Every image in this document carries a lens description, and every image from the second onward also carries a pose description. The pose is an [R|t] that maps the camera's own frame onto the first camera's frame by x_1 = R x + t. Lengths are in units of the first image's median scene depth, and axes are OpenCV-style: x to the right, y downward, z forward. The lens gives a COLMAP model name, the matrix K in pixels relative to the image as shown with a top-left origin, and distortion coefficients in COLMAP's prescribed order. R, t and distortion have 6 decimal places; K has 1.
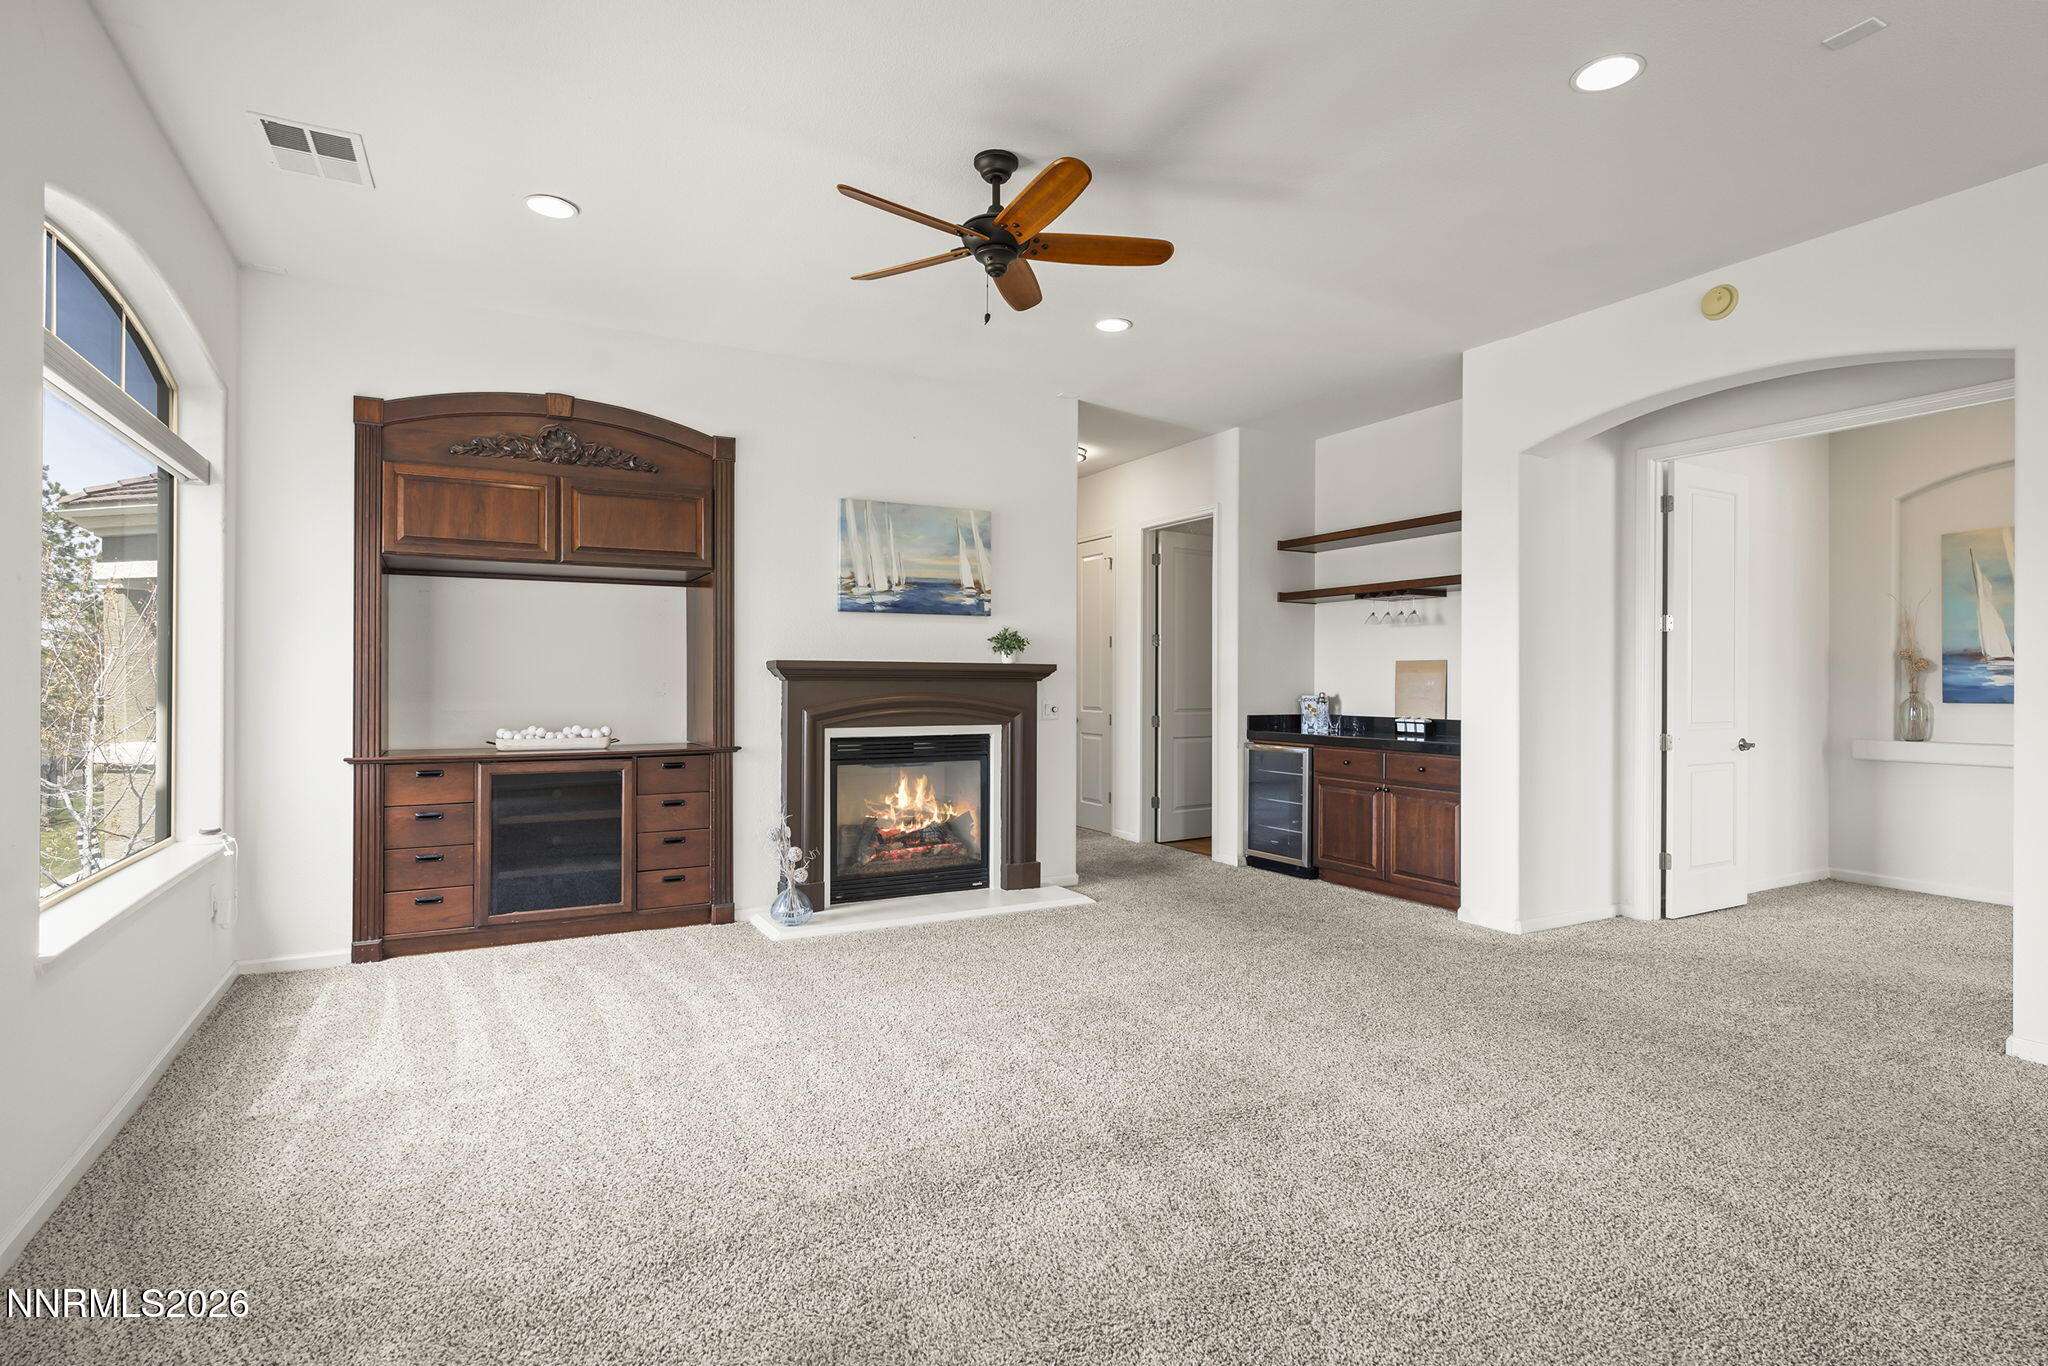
lens RADIAL K [[995.4, 0, 1025.0], [0, 995.4, 679.0], [0, 0, 1]] dist [-0.000720, 0.001549]
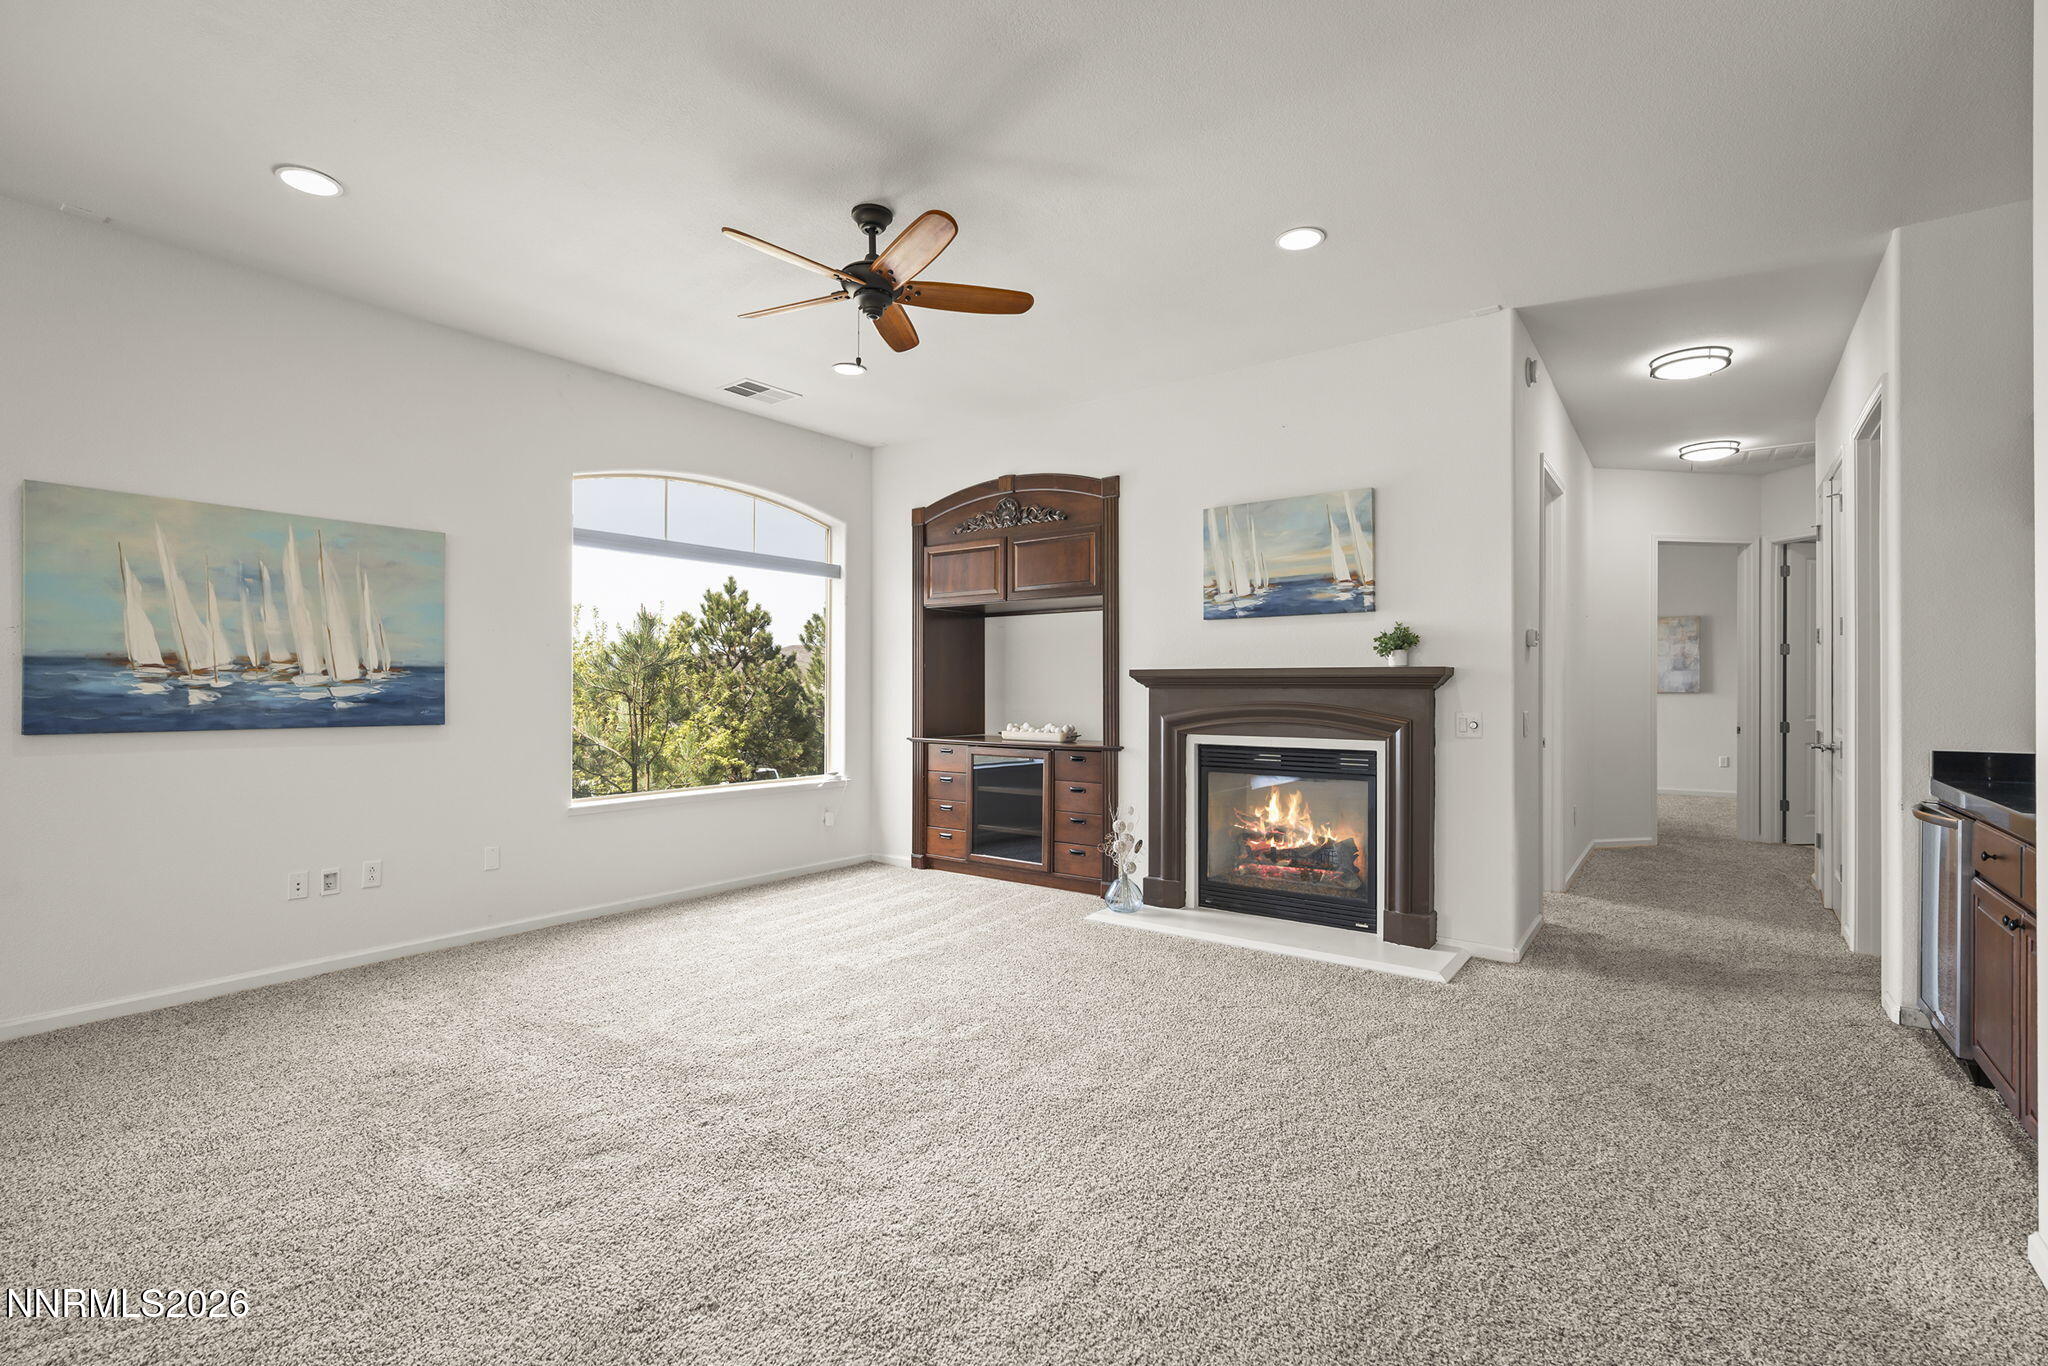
lens RADIAL K [[927.7, 0, 1034.7], [0, 927.7, 682.4], [0, 0, 1]] dist [0.008381, 0.000590]
pose [[0.434151, -0.004060, -0.900831, 0.600807], [0.006455, 0.999978, -0.001396, -0.004112], [0.900817, -0.005209, 0.434167, 0.434890]]
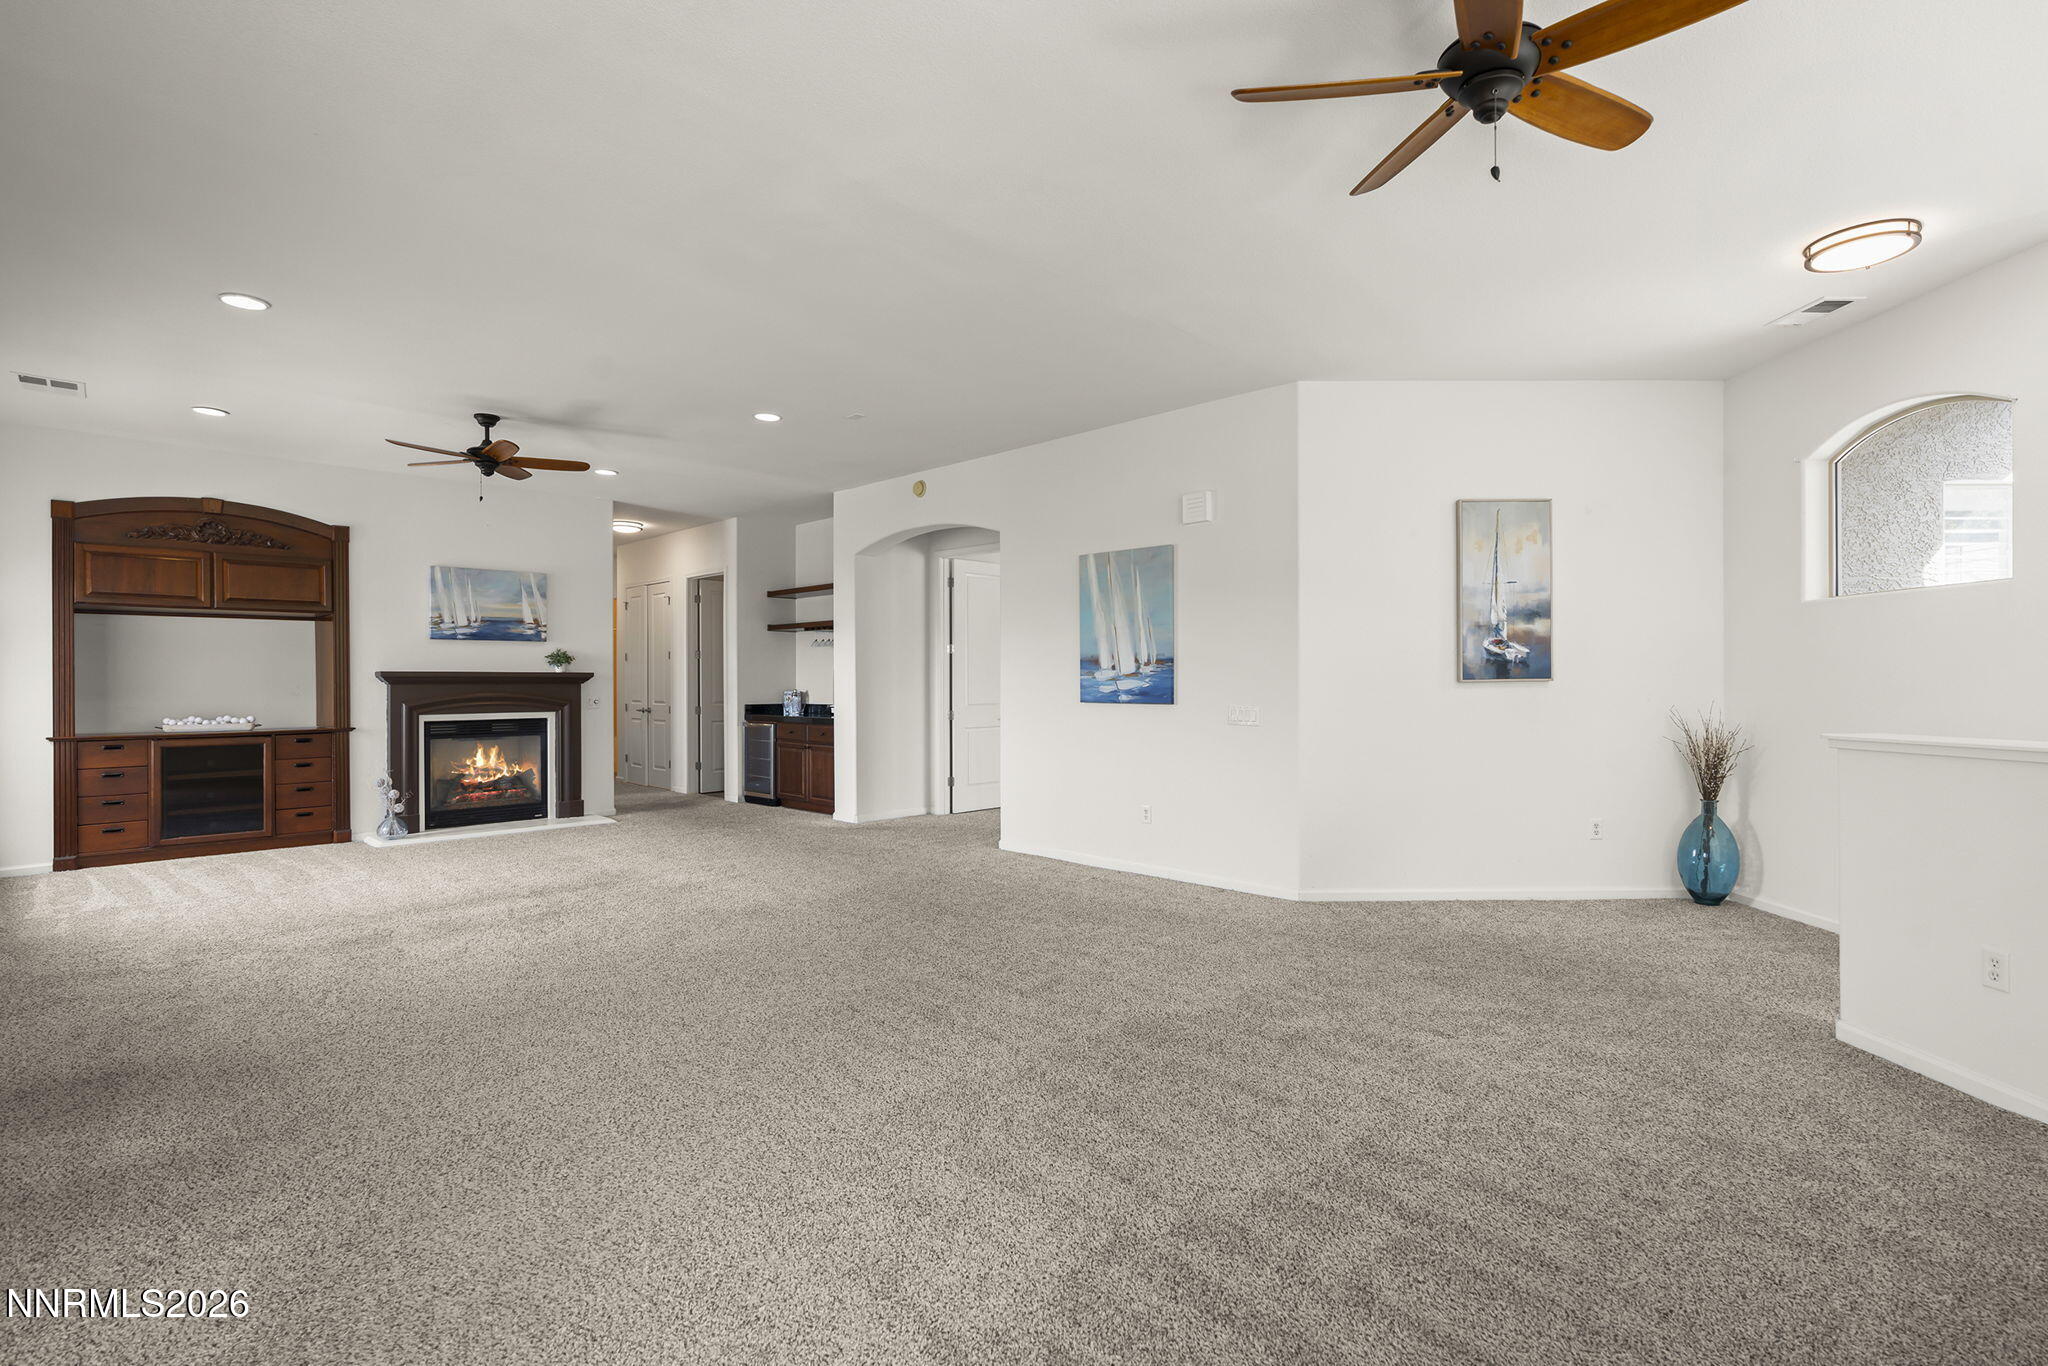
lens RADIAL K [[927.7, 0, 993.5], [0, 927.7, 683.0], [0, 0, 1]] dist [0.008381, 0.000590]
pose [[0.962136, -0.006167, 0.272502, 0.261491], [0.004818, 0.999973, 0.005620, -0.004060], [-0.272529, -0.004094, 0.962139, -0.628865]]
